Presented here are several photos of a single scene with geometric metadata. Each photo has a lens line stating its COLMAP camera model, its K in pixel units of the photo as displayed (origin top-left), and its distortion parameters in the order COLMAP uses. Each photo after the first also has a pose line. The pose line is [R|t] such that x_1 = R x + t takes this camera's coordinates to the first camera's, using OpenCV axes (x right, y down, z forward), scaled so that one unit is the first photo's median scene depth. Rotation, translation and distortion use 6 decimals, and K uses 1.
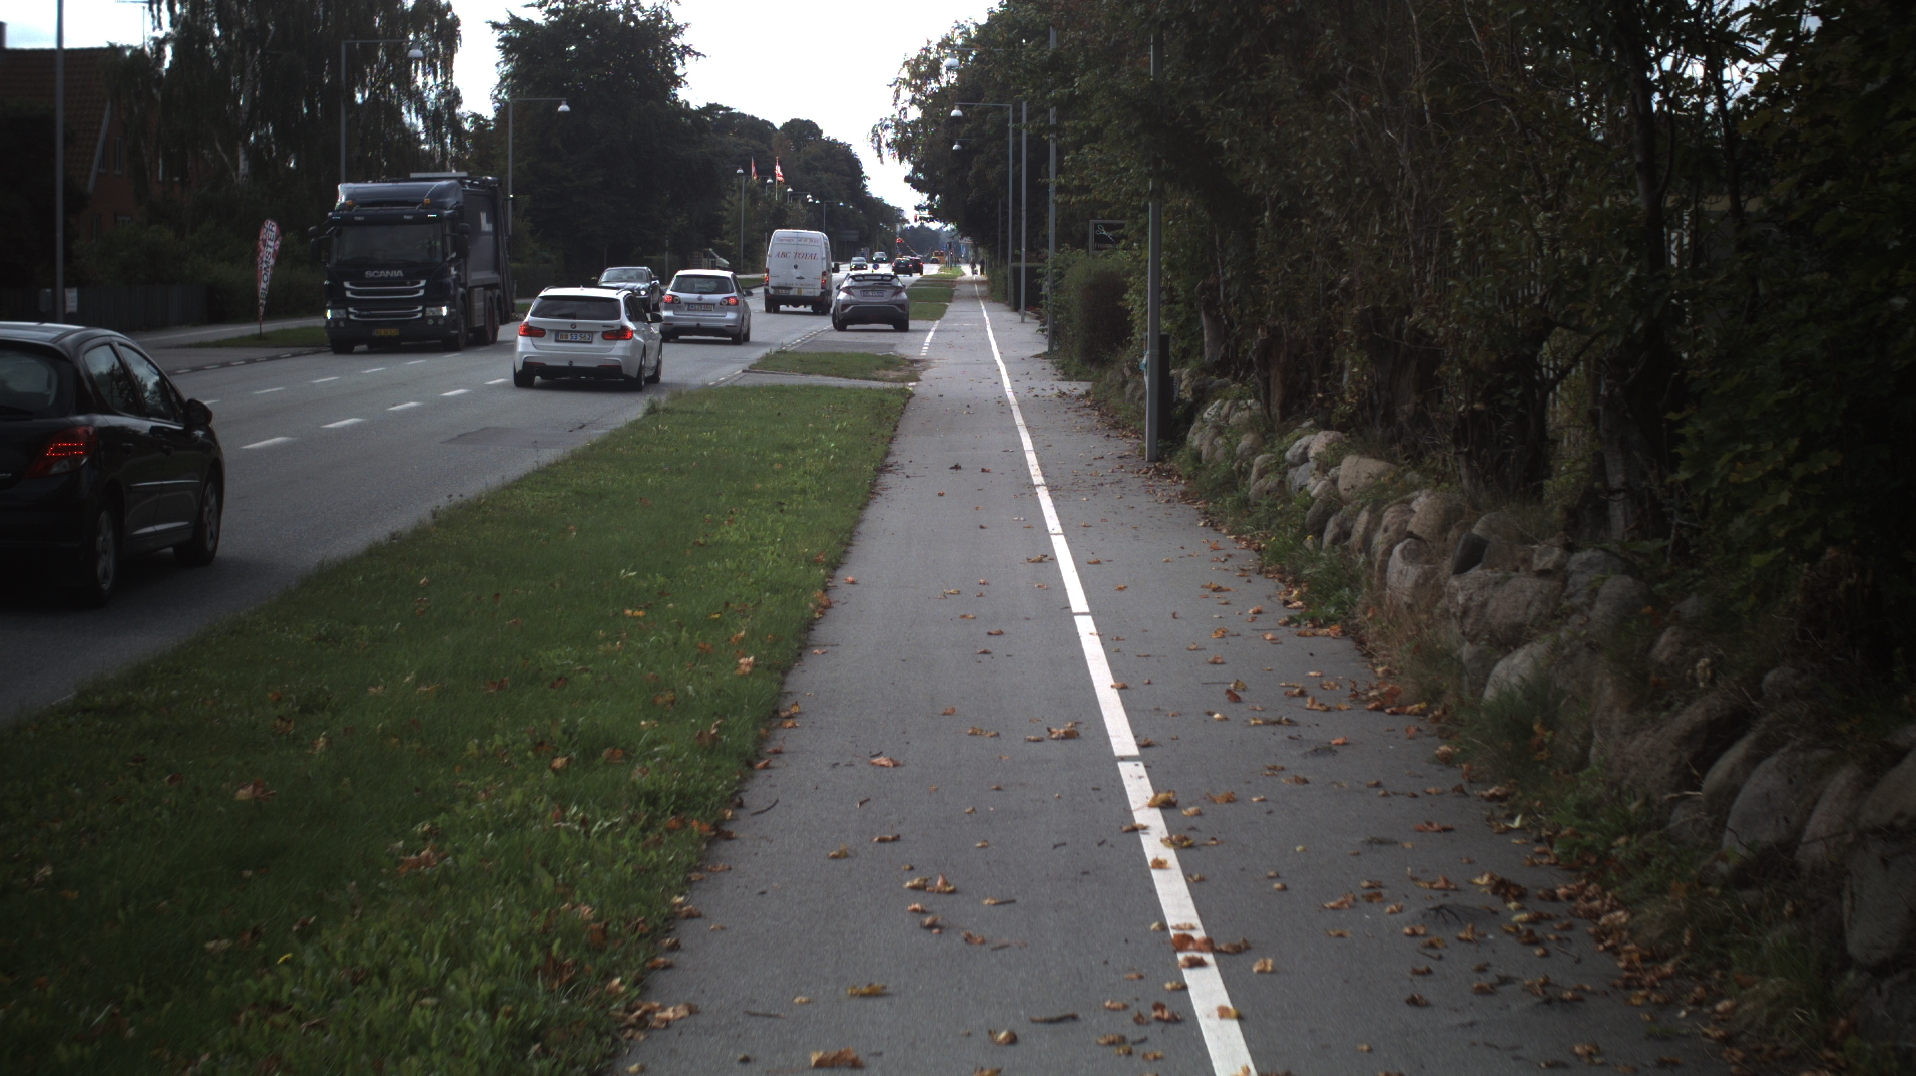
lens RADIAL K [[5091.5, 0, 958.0], [0, 5091.5, 538.0], [0, 0, 1]] dist [-0.363202, -1.266274]
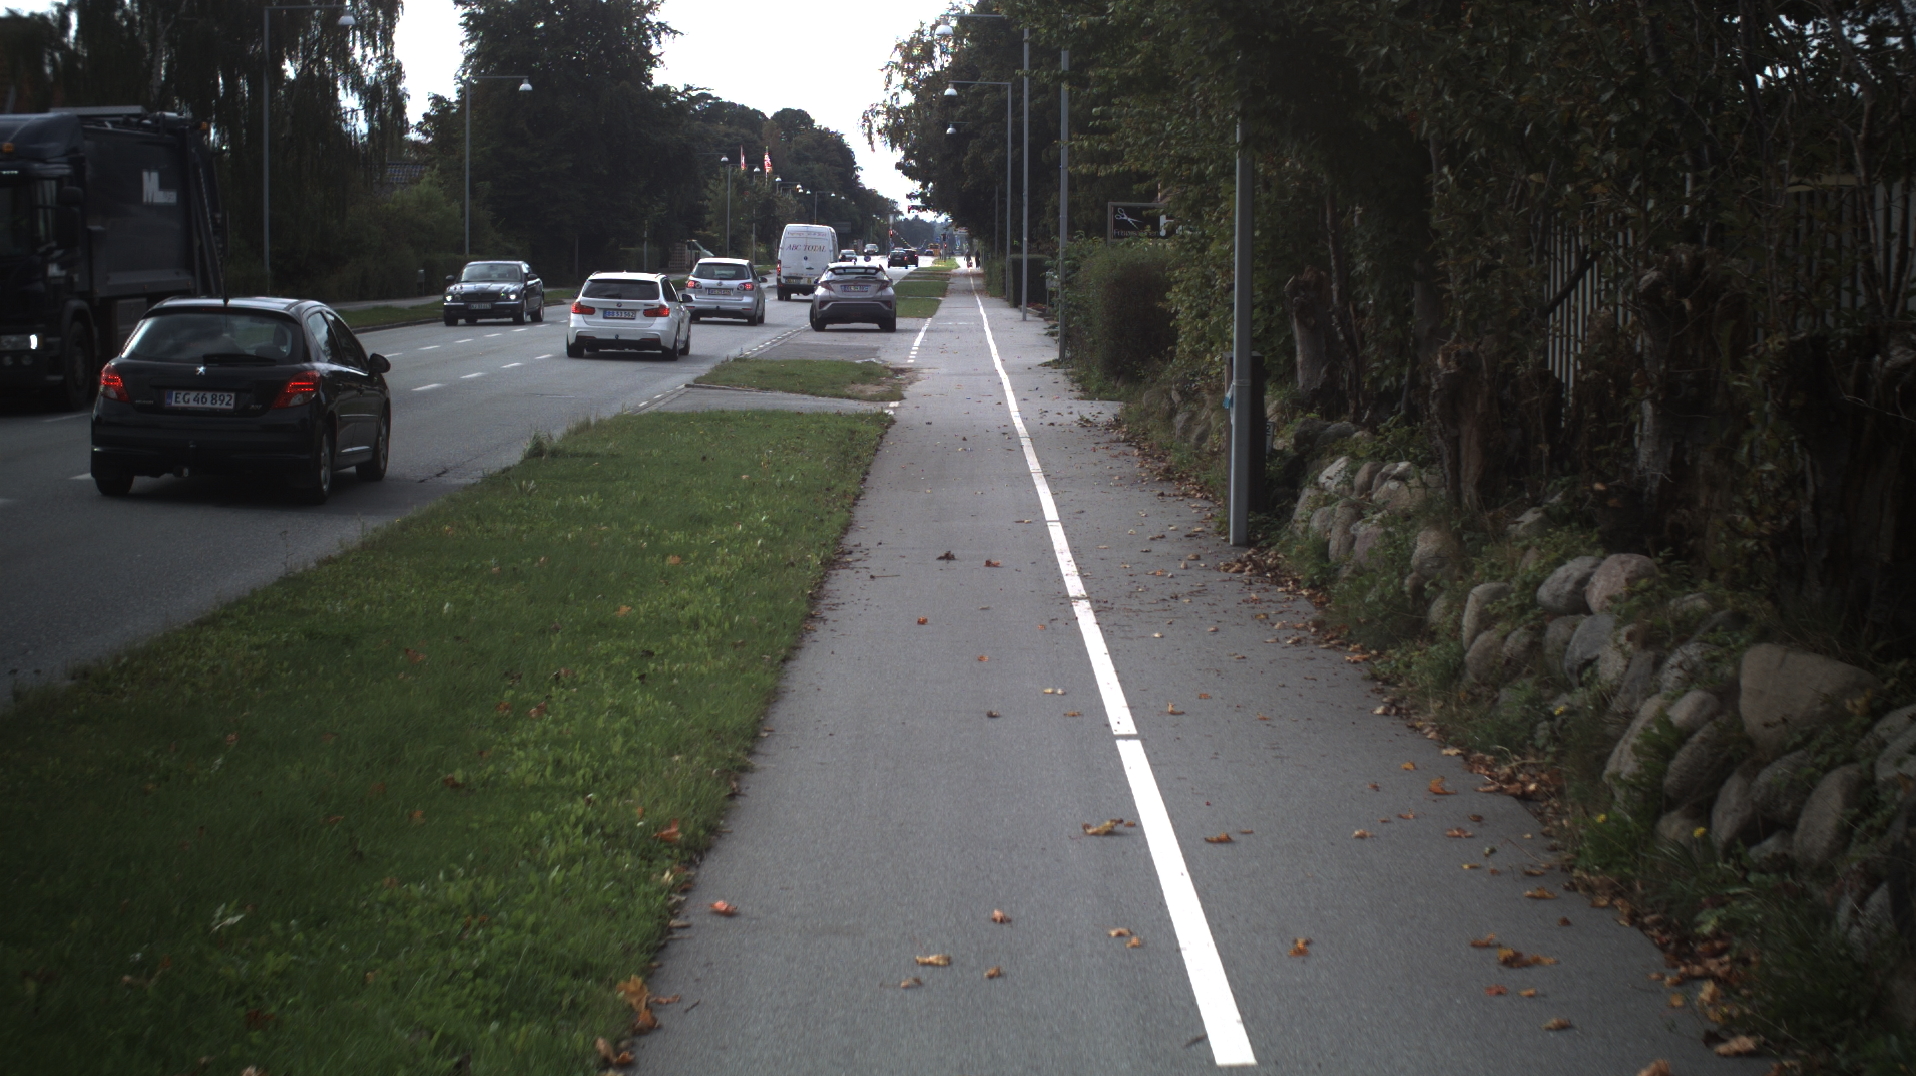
lens RADIAL K [[4388.9, 0, 958.0], [0, 4388.9, 538.0], [0, 0, 1]] dist [-0.335248, 0.532175]
pose [[0.999999, 0.000304, 0.001074, 0.000183], [-0.000315, 0.999951, 0.009938, -0.009133], [-0.001071, -0.009938, 0.999950, 0.176881]]
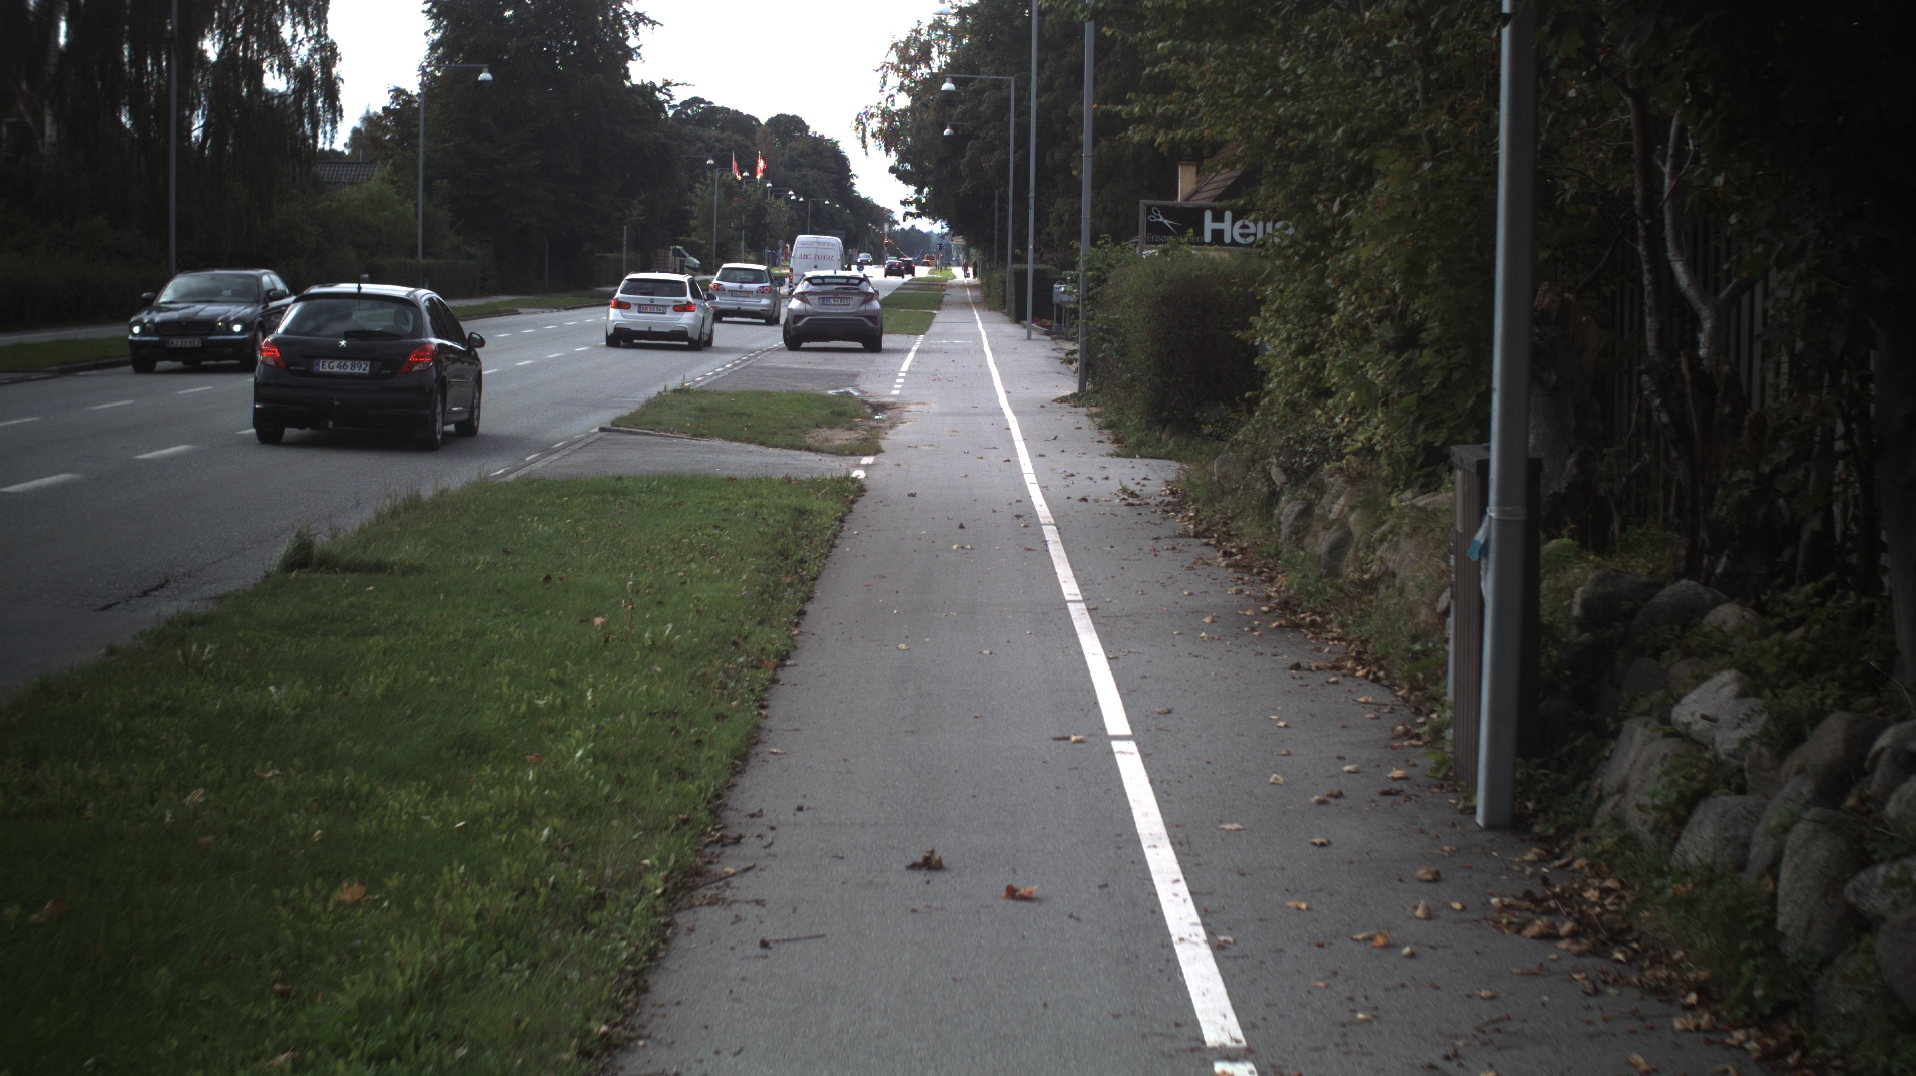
lens RADIAL K [[3853.2, 0, 958.0], [0, 3853.2, 538.0], [0, 0, 1]] dist [-0.259922, -0.008388]
pose [[0.999935, 0.011064, 0.002869, 0.000269], [-0.011108, 0.999815, 0.015717, -0.016090], [-0.002694, -0.015747, 0.999872, 0.310709]]
